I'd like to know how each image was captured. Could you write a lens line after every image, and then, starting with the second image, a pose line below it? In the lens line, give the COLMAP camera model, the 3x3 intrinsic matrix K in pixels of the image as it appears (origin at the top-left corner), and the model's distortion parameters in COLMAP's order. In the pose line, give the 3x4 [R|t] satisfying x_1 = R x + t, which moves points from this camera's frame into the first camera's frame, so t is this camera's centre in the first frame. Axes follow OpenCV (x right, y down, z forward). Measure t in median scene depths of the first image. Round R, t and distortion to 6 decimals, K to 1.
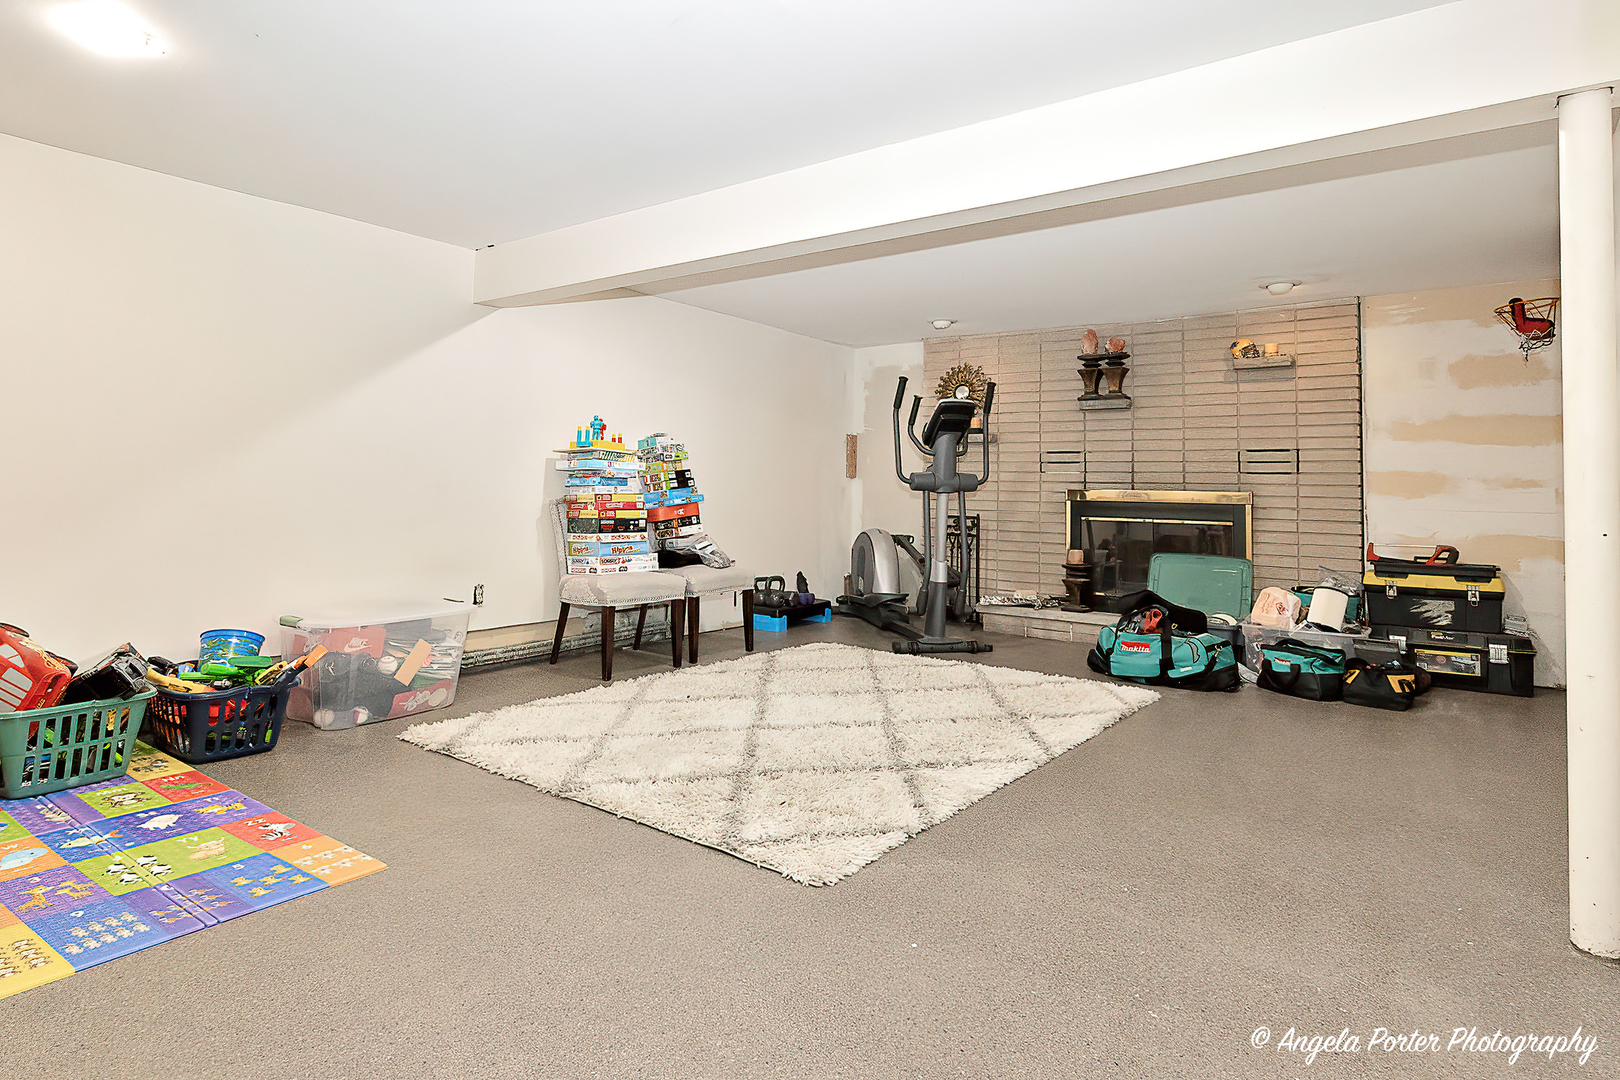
lens RADIAL K [[869.2, 0, 800.8], [0, 869.2, 444.4], [0, 0, 1]] dist [0.002045, 0.000038]
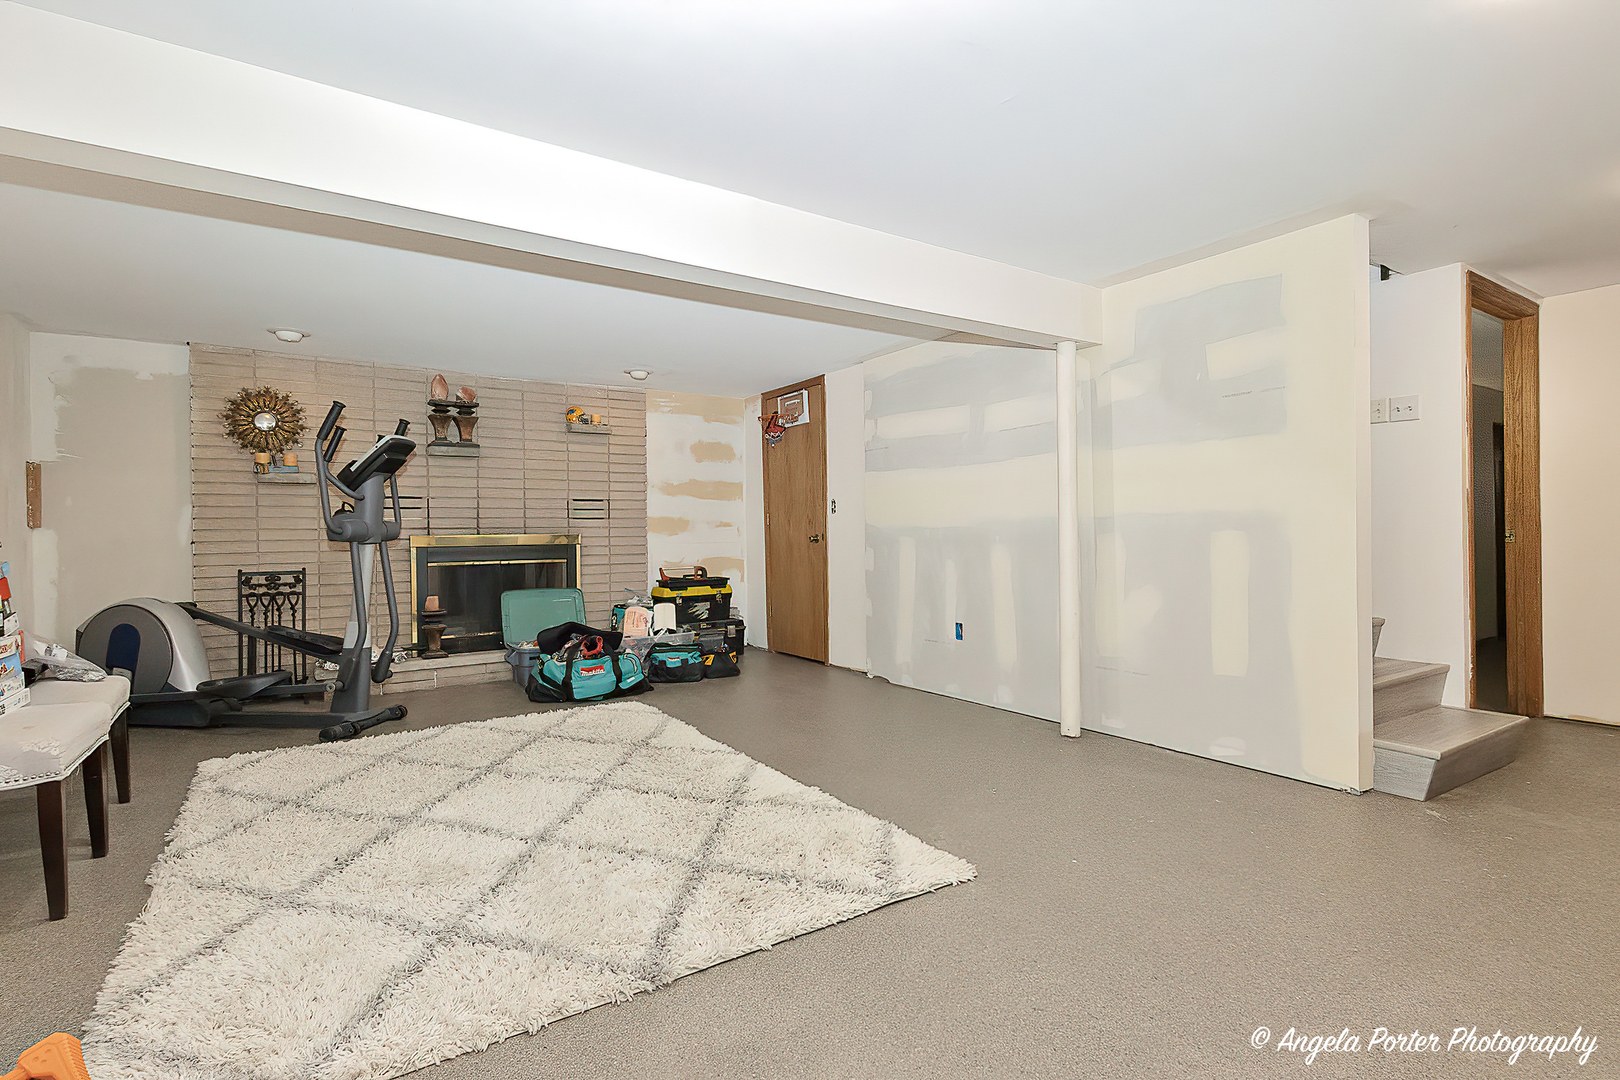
lens RADIAL K [[758.4, 0, 809.1], [0, 758.4, 539.0], [0, 0, 1]] dist [0.005555, -0.000920]
pose [[0.353779, -0.029603, 0.934860, -0.345238], [-0.028560, 0.998691, 0.042432, 0.006797], [-0.934893, -0.041711, 0.352471, 0.299875]]
